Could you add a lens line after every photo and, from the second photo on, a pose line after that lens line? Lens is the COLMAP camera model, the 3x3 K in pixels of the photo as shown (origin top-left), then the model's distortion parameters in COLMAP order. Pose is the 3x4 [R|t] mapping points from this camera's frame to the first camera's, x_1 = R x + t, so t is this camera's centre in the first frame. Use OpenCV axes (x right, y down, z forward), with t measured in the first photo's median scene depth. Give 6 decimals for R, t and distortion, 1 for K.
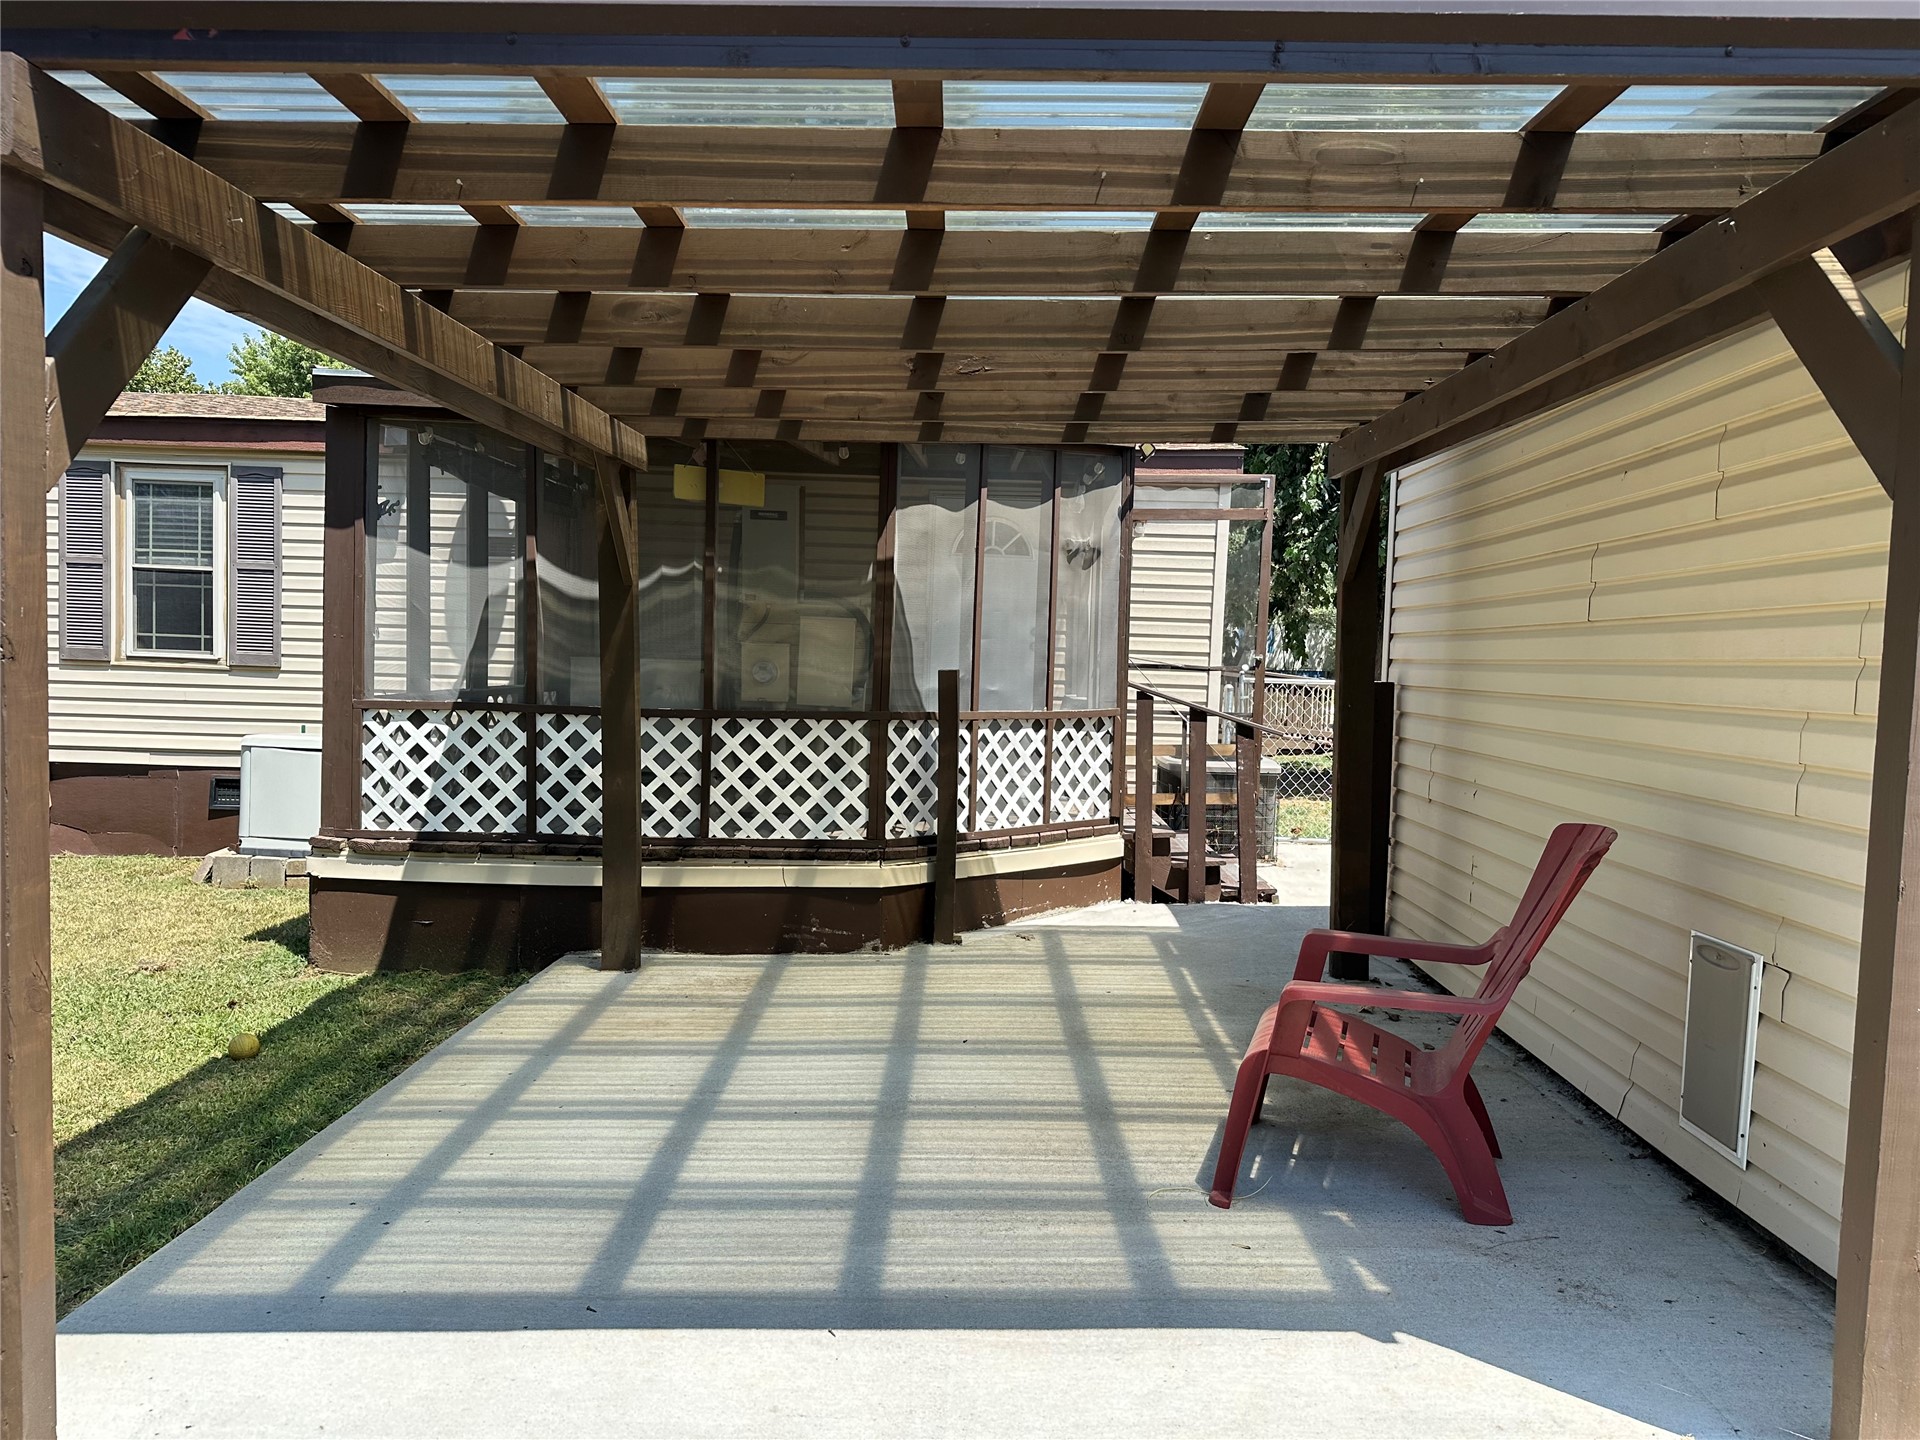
lens RADIAL K [[1346.3, 0, 965.4], [0, 1346.3, 727.0], [0, 0, 1]] dist [0.111403, -0.145852]
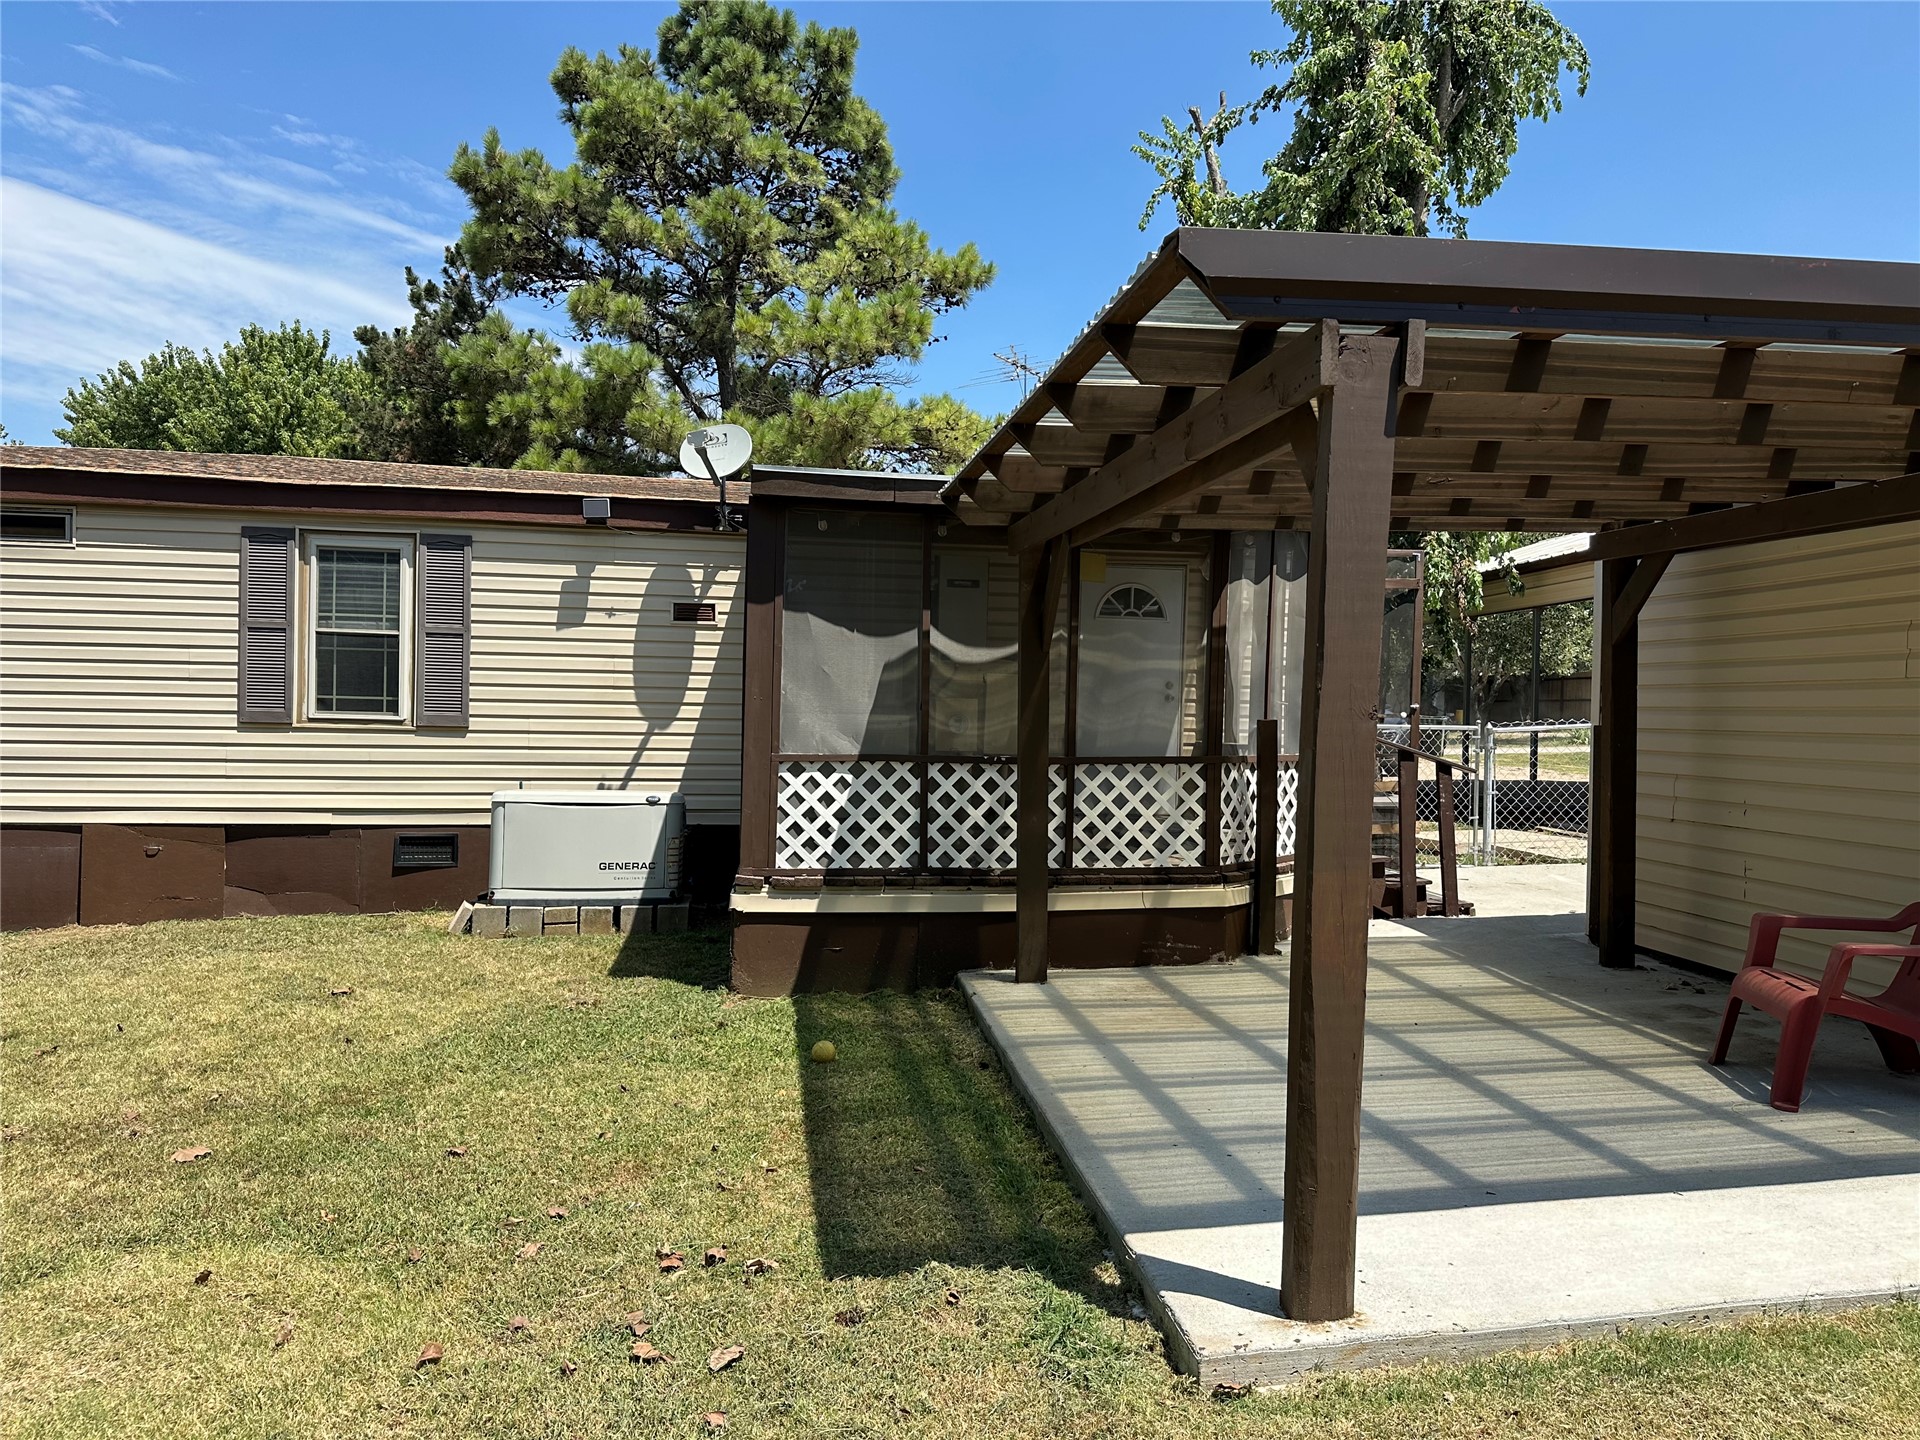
lens RADIAL K [[1346.3, 0, 965.4], [0, 1346.3, 727.0], [0, 0, 1]] dist [0.111403, -0.145852]
pose [[0.986389, -0.012937, 0.163919, -0.468944], [0.019126, 0.999160, -0.036233, 0.001689], [-0.163313, 0.038875, 0.985808, -0.126443]]
